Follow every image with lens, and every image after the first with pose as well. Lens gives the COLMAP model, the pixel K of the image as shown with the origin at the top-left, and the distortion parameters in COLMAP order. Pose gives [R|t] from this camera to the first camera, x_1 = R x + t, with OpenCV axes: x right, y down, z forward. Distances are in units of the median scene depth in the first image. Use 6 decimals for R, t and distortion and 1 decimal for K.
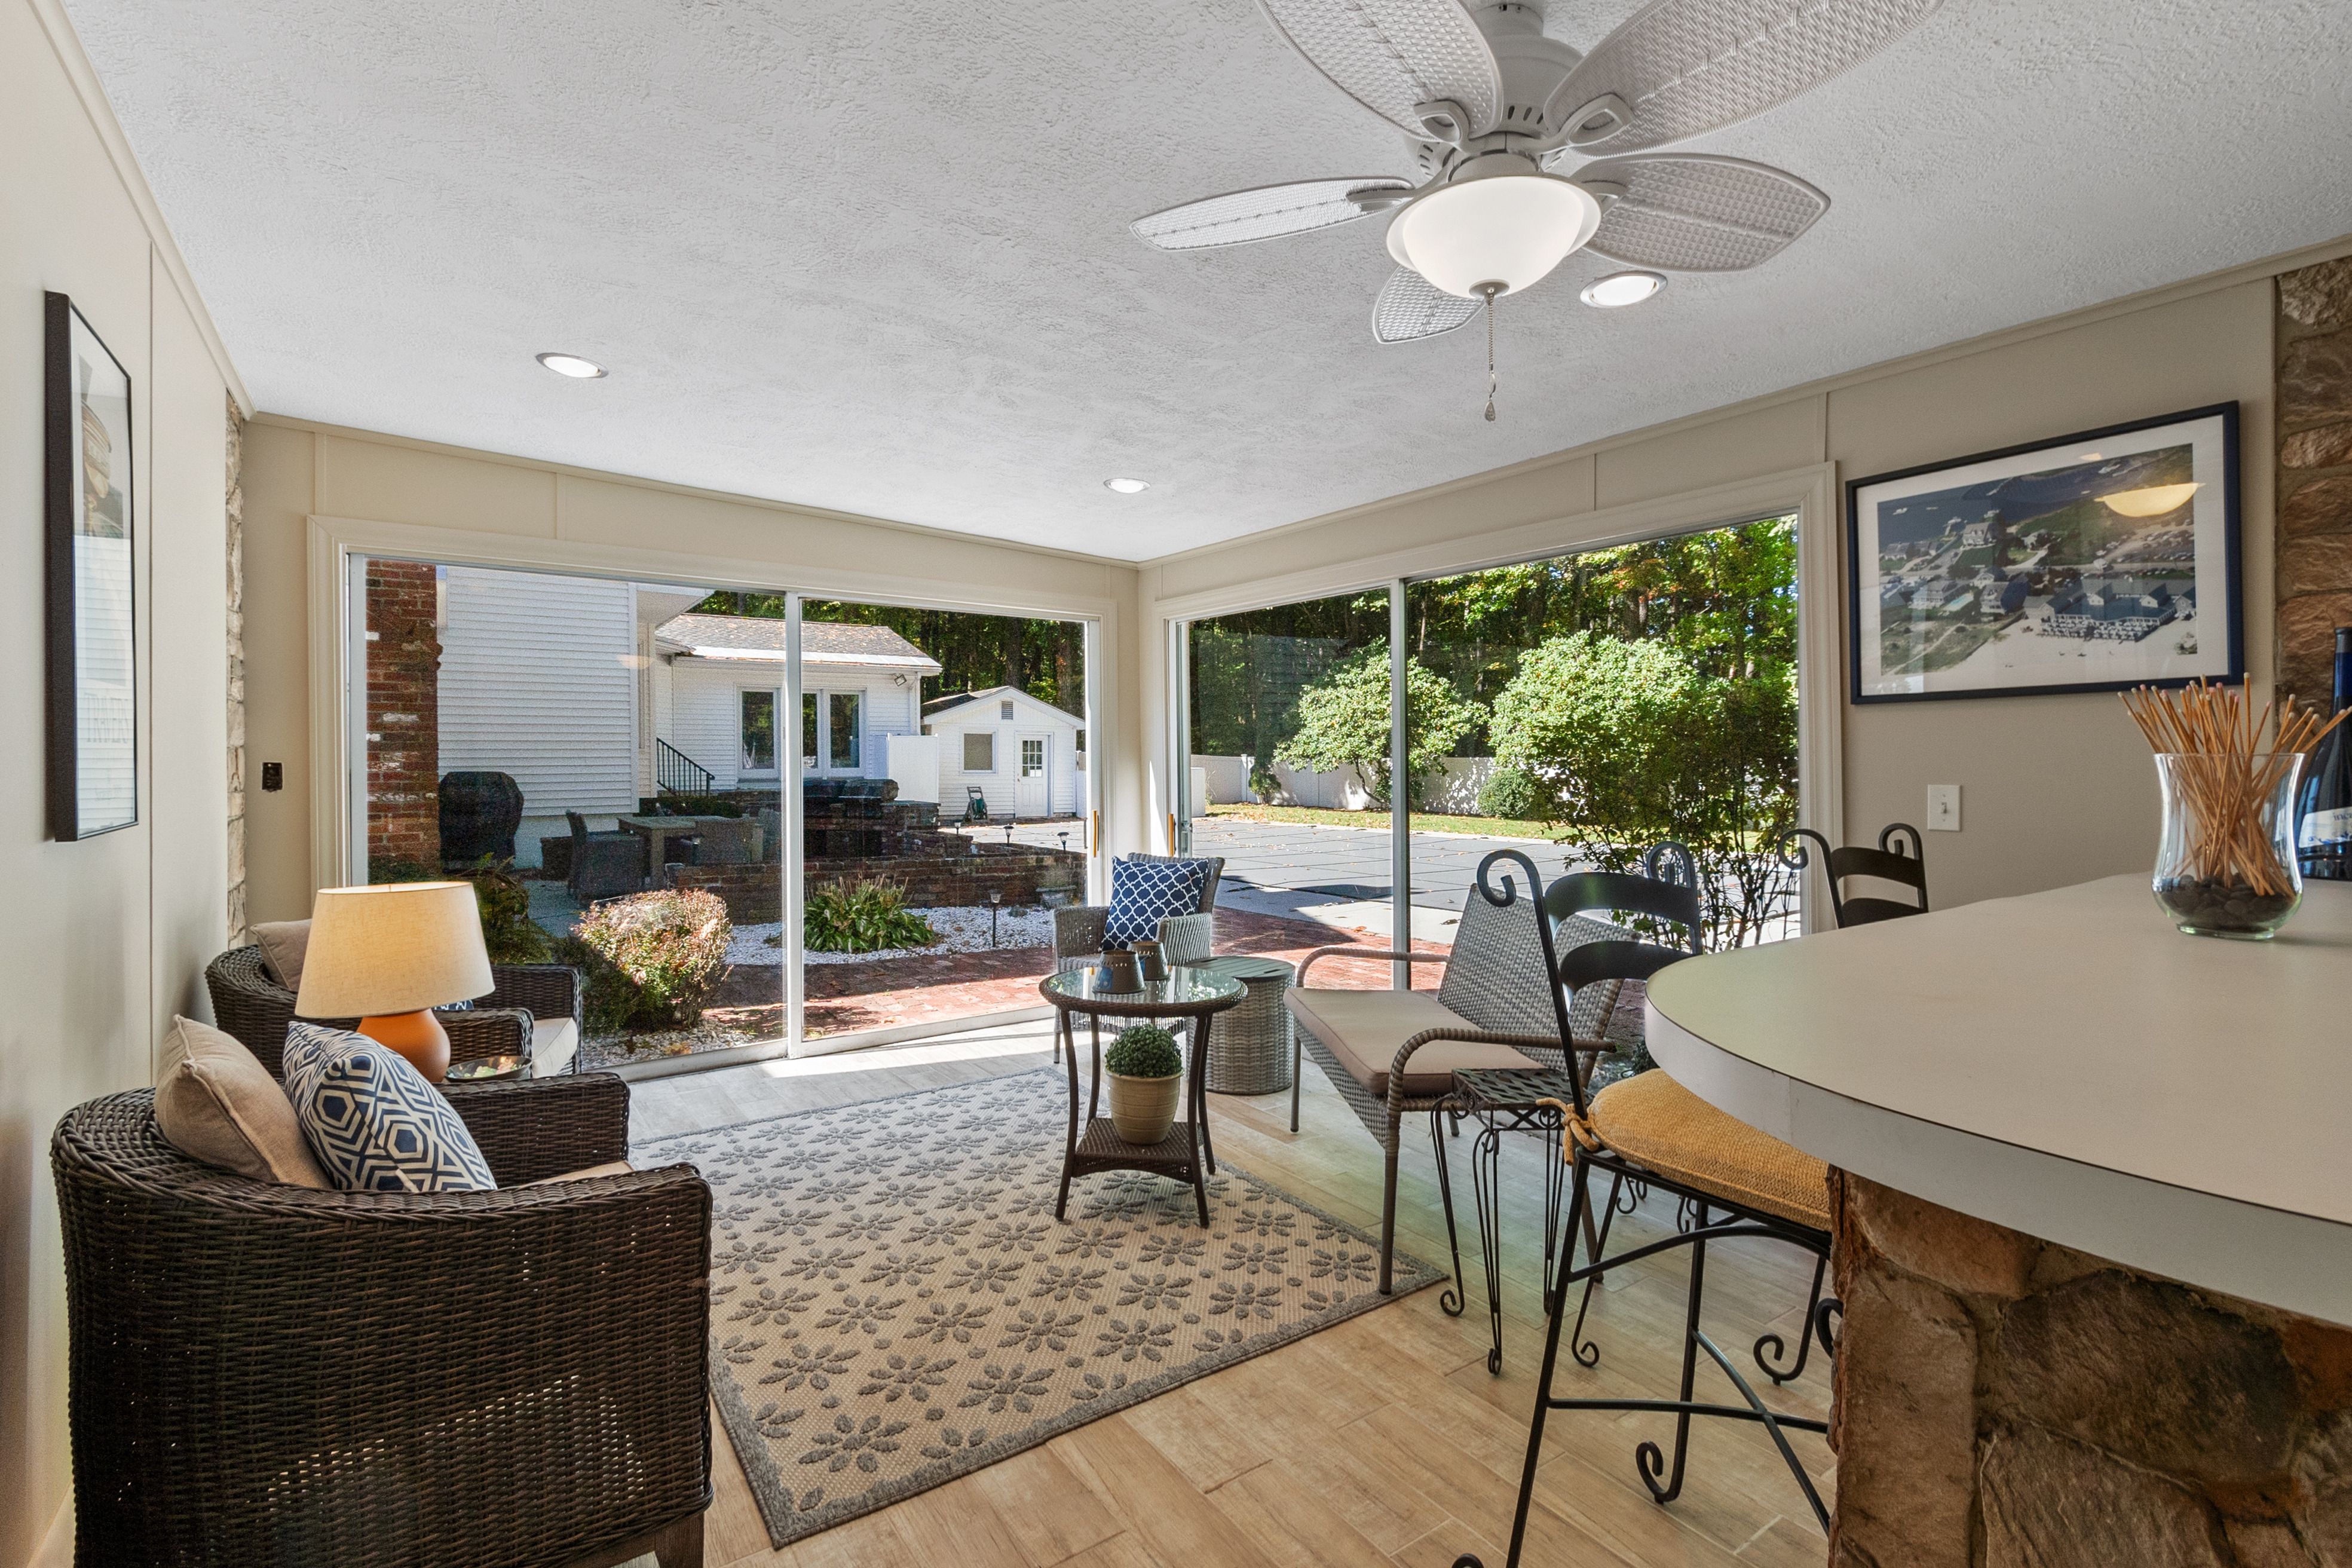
lens RADIAL K [[1035.3, 0, 1178.9], [0, 1035.3, 771.9], [0, 0, 1]] dist [0.001290, -0.000226]
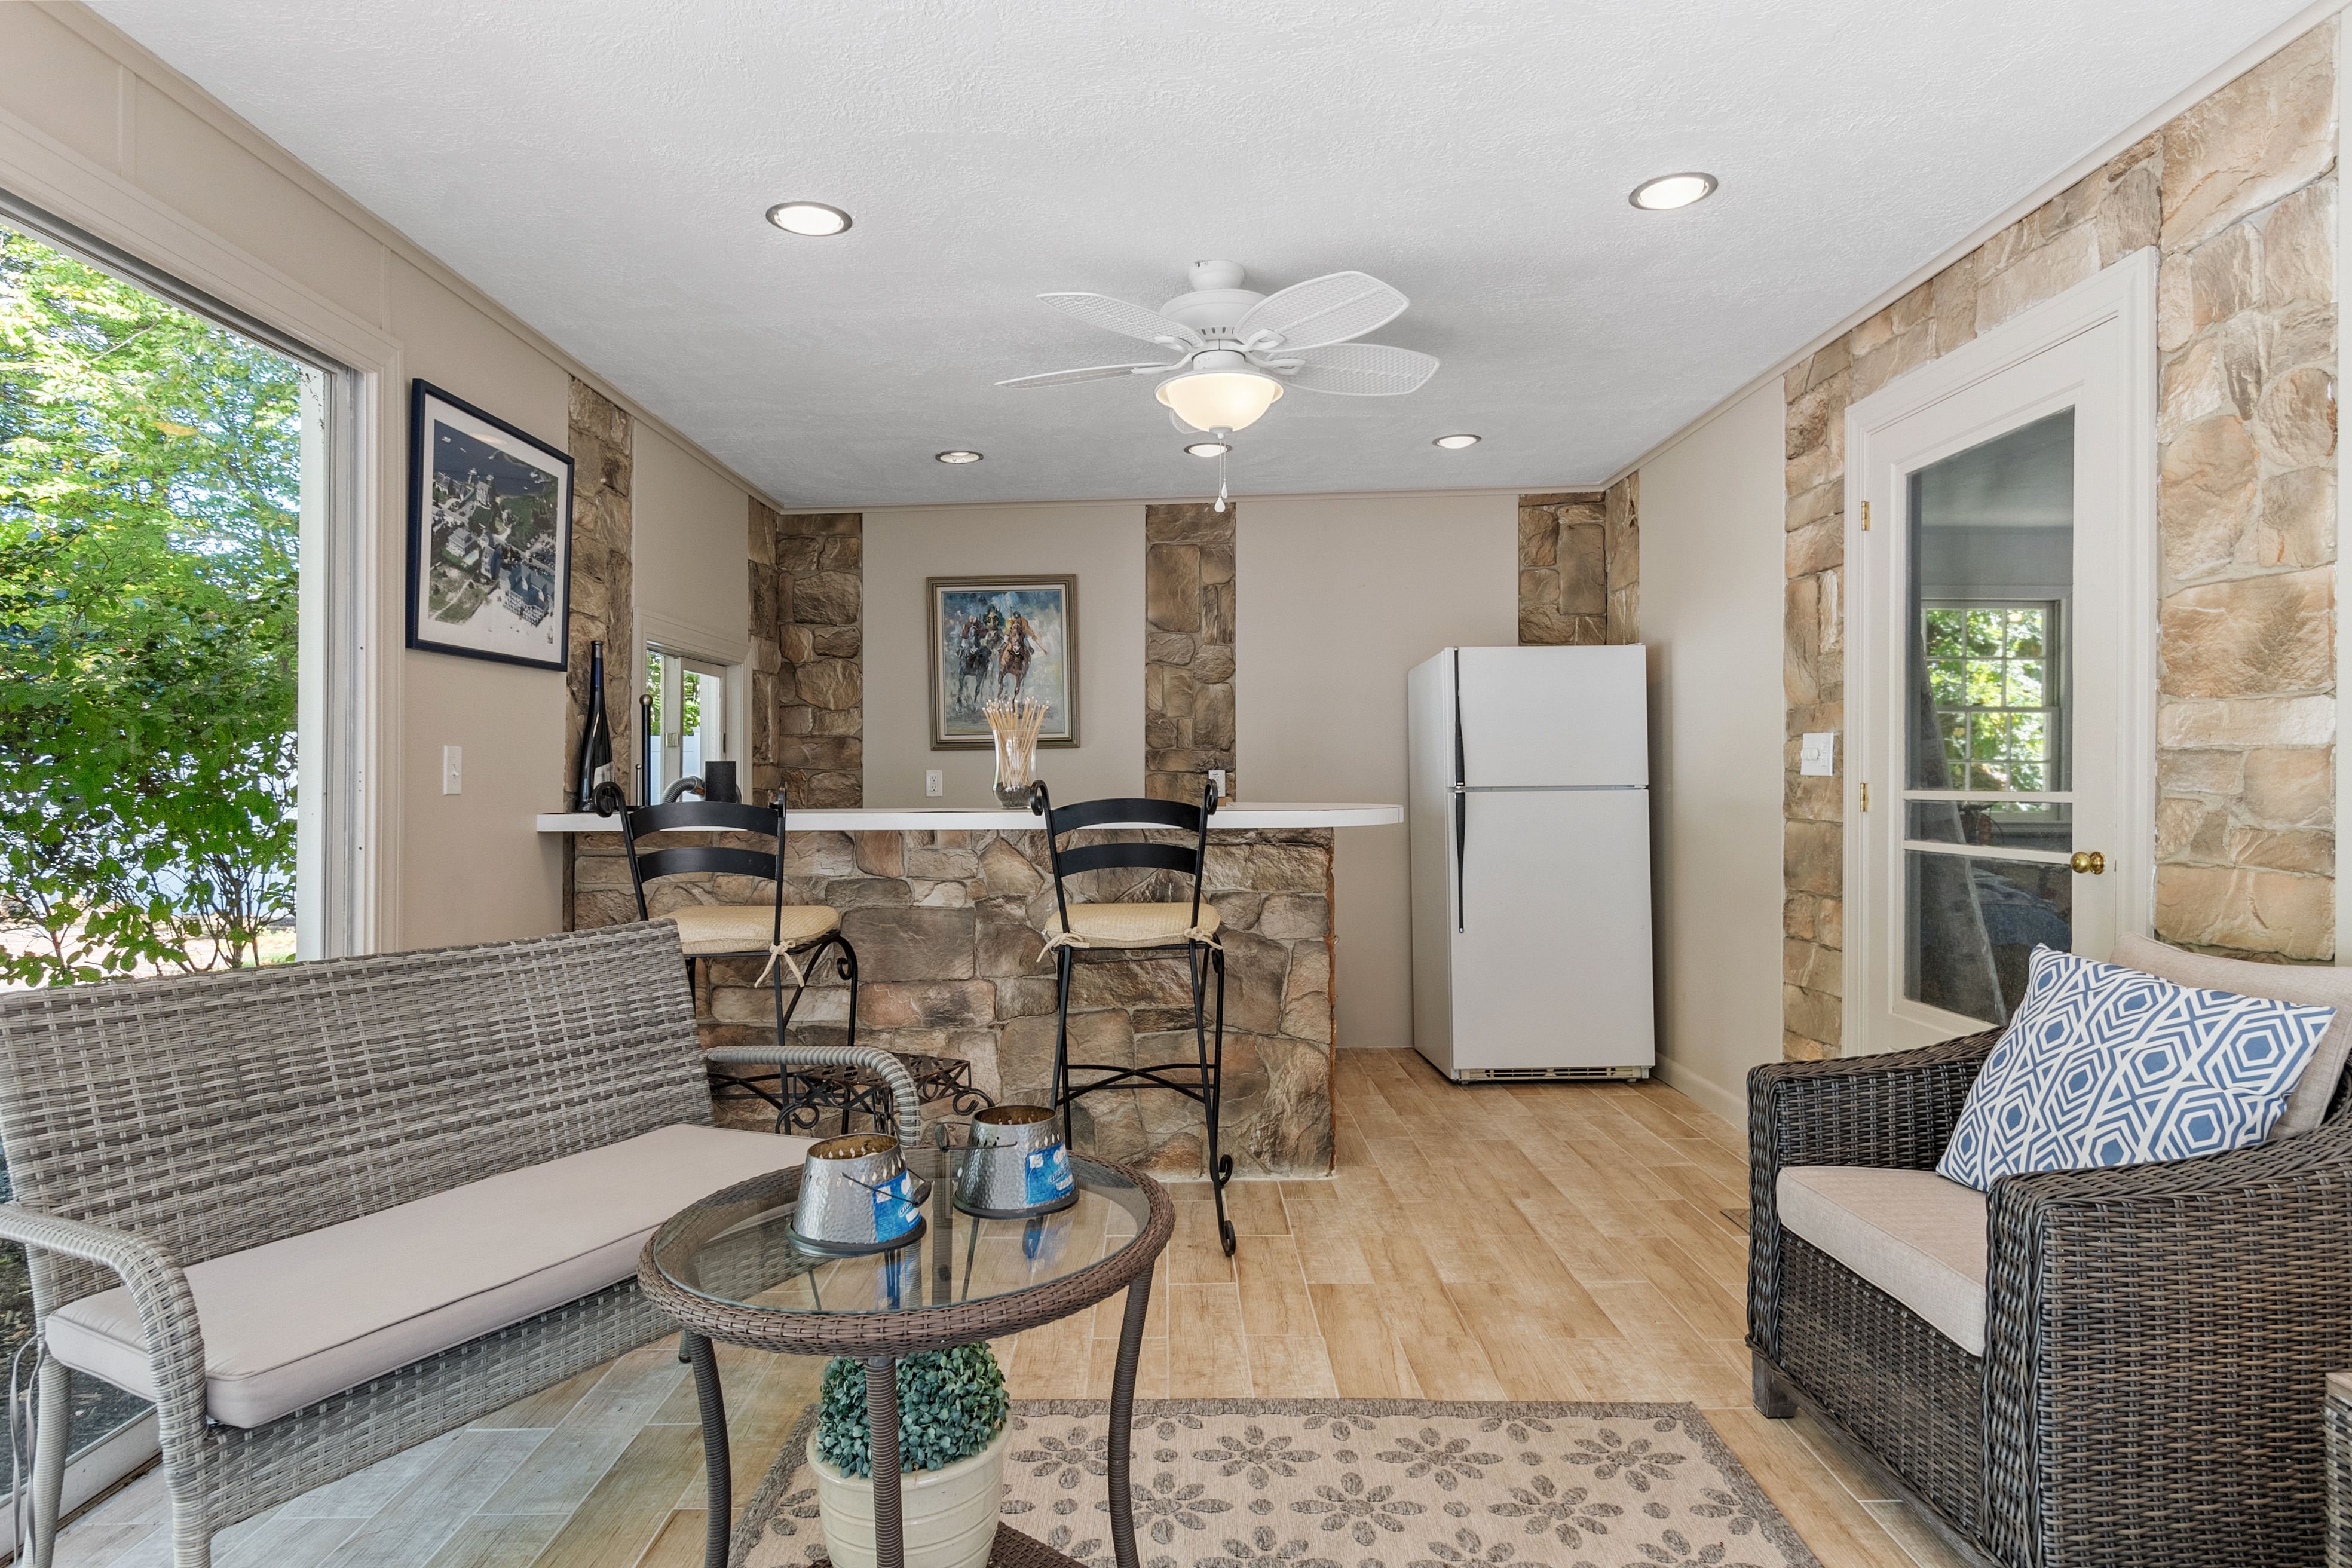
lens RADIAL K [[1323.1, 0, 1176.0], [0, 1323.1, 784.0], [0, 0, 1]] dist [0.000243, 0.000022]
pose [[-0.820670, -0.003560, 0.571392, -0.479570], [0.002202, 0.999953, 0.009392, 0.036853], [-0.571398, 0.008966, -0.820624, 1.600629]]
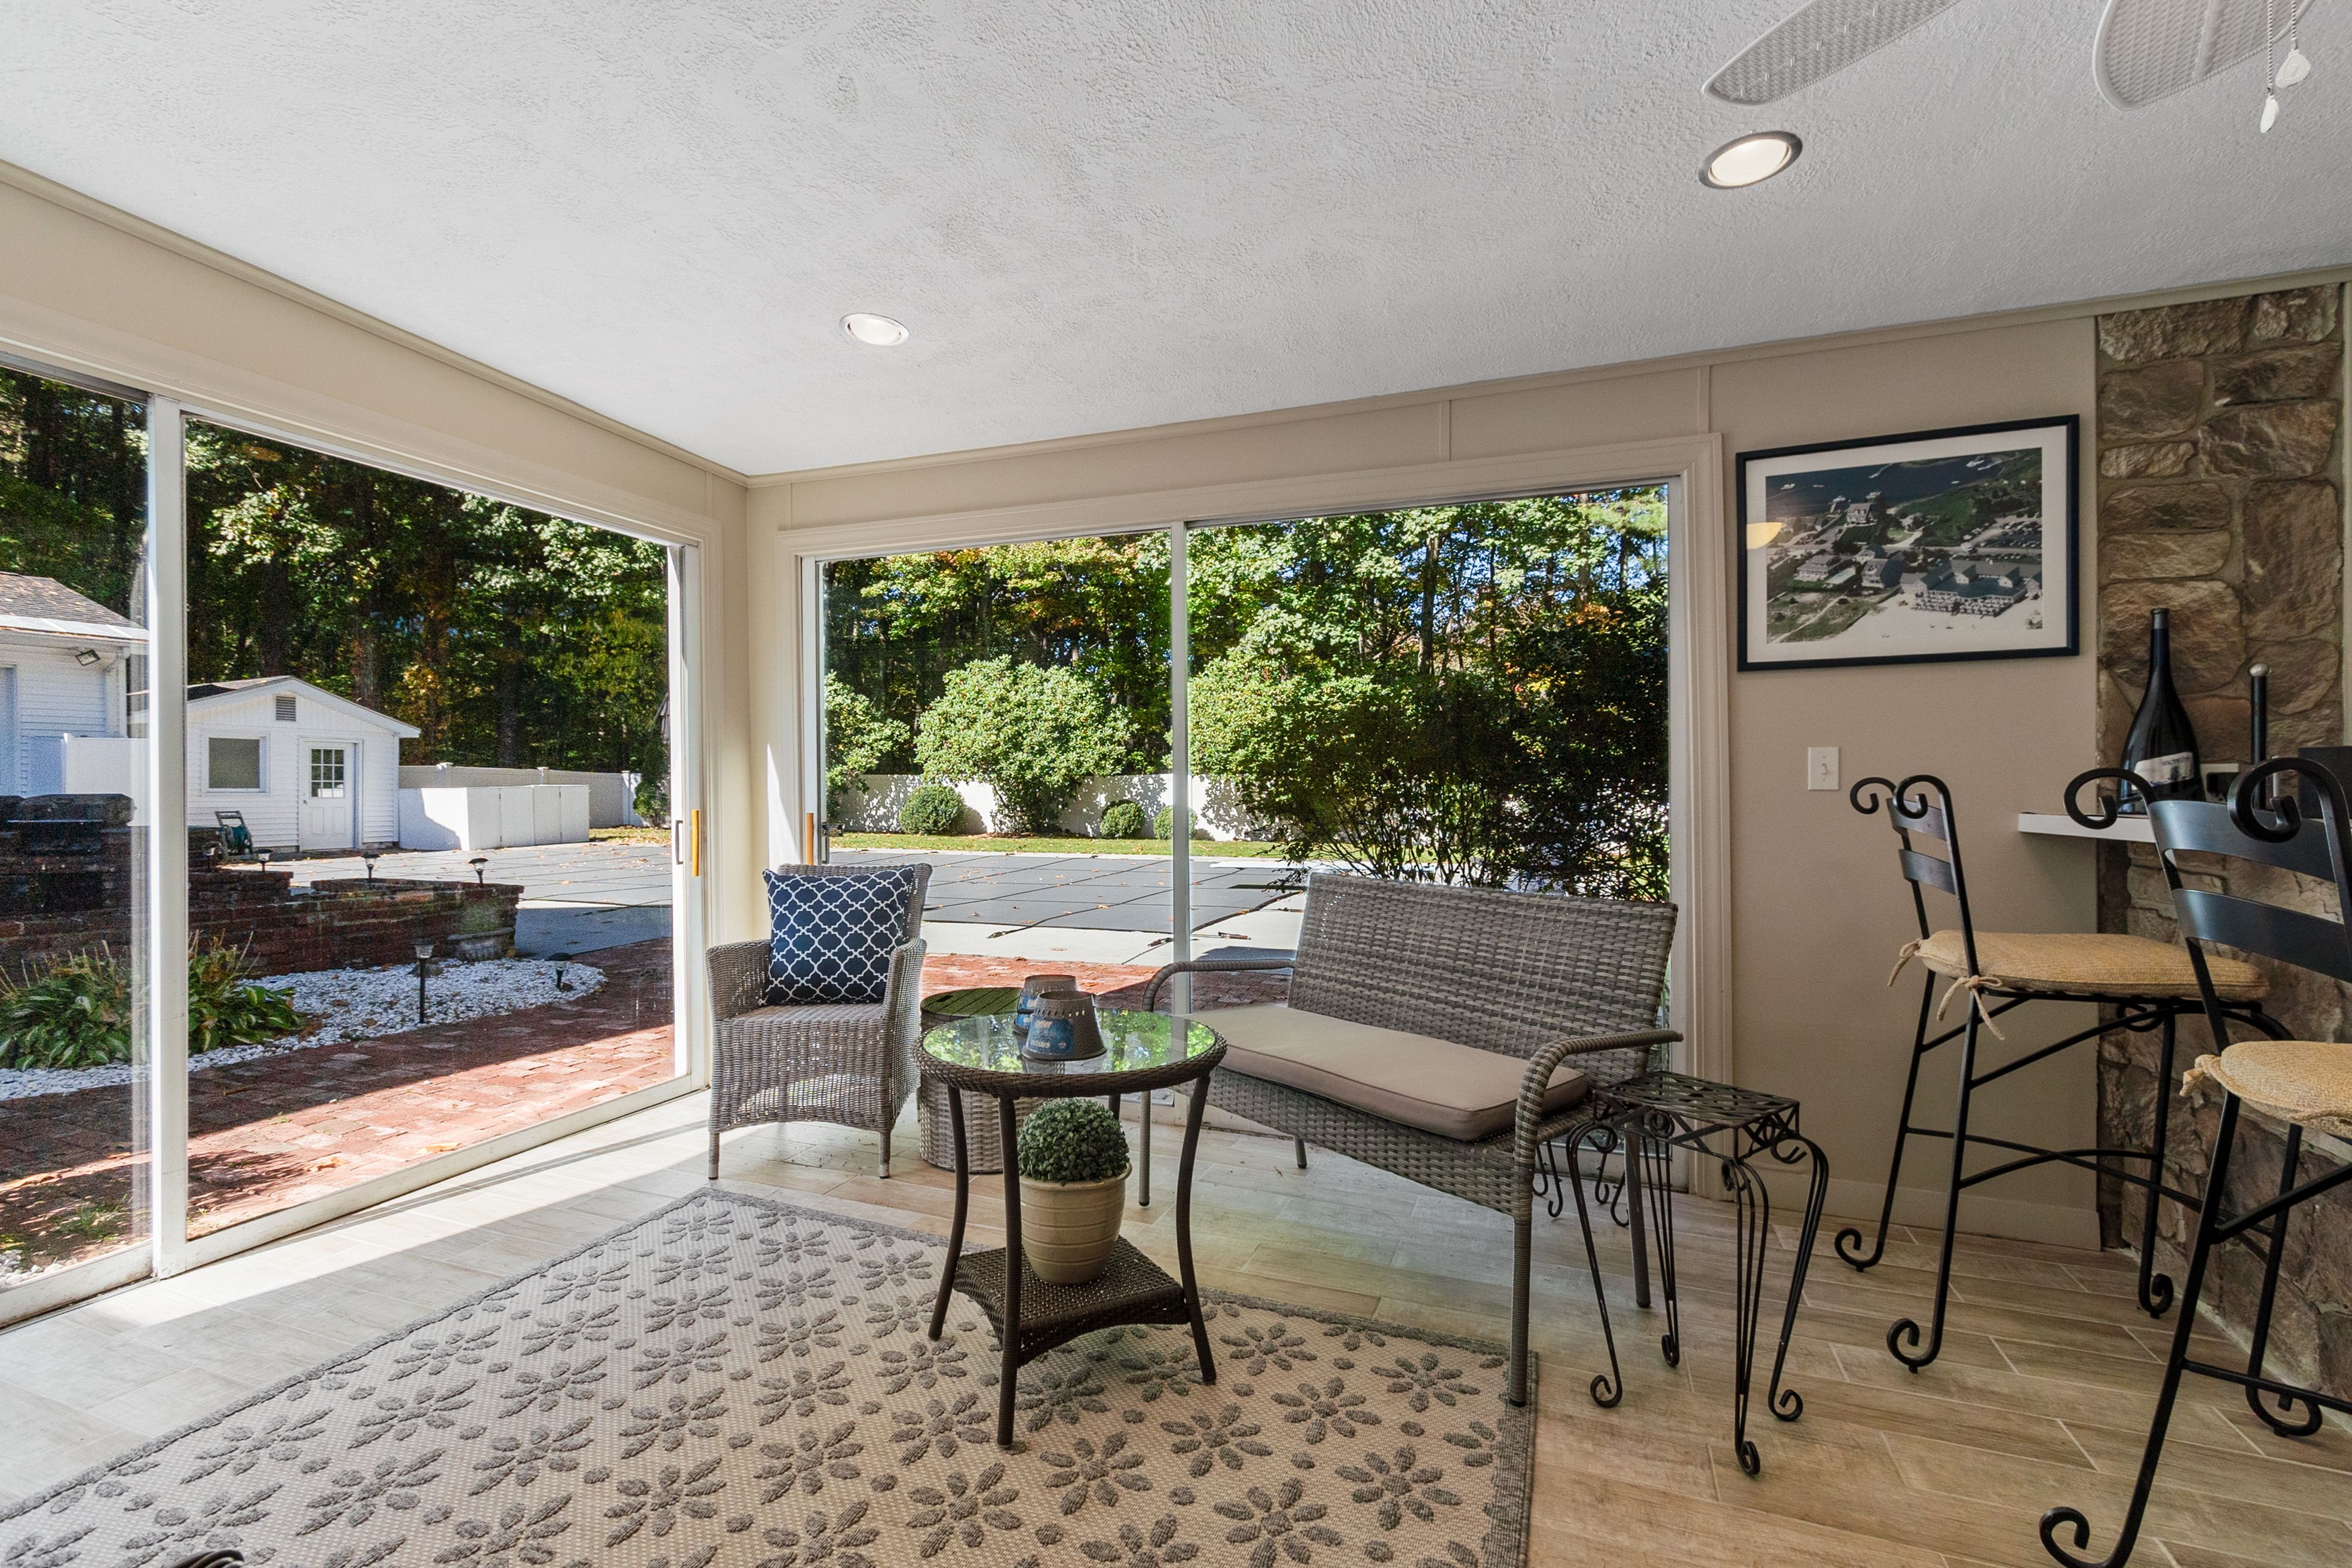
lens RADIAL K [[1012.6, 0, 1176.0], [0, 1012.6, 784.0], [0, 0, 1]] dist [0.003013, -0.000300]
pose [[0.837678, -0.000158, 0.546165, -0.388333], [0.005061, 0.999959, -0.007472, 0.054654], [-0.546142, 0.009023, 0.837644, 0.487804]]
